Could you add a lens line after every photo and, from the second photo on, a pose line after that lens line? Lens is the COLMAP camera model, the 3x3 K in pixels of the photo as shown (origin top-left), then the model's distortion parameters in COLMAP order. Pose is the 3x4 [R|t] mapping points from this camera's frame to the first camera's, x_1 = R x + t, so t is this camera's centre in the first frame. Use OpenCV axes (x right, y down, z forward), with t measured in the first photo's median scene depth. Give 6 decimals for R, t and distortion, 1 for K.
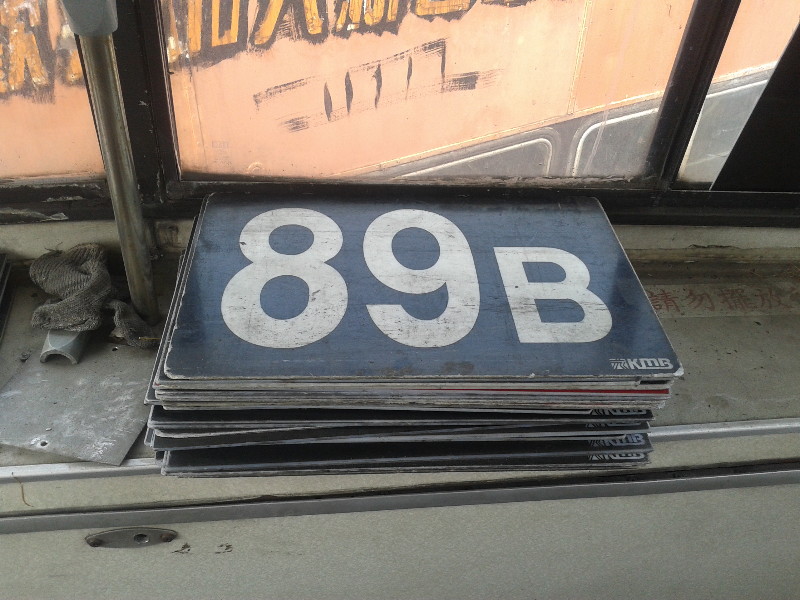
lens RADIAL K [[780.4, 0, 398.5], [0, 780.4, 299.9], [0, 0, 1]] dist [-0.013198, 0.000000]
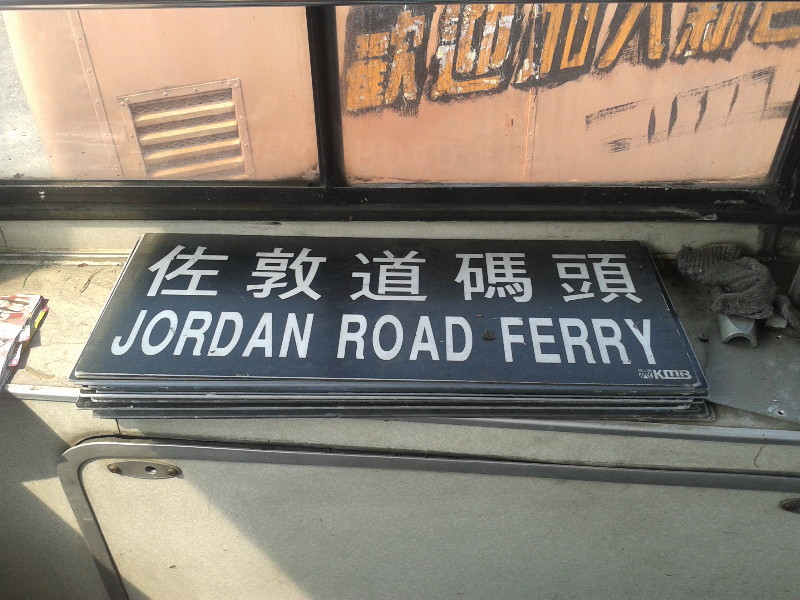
lens RADIAL K [[780.4, 0, 400.2], [0, 780.4, 300.7], [0, 0, 1]] dist [-0.013198, 0.000000]
pose [[0.979618, 0.076245, -0.185835, -0.226061], [-0.081120, 0.996528, -0.018763, 0.024619], [0.183759, 0.033456, 0.982402, -0.065370]]
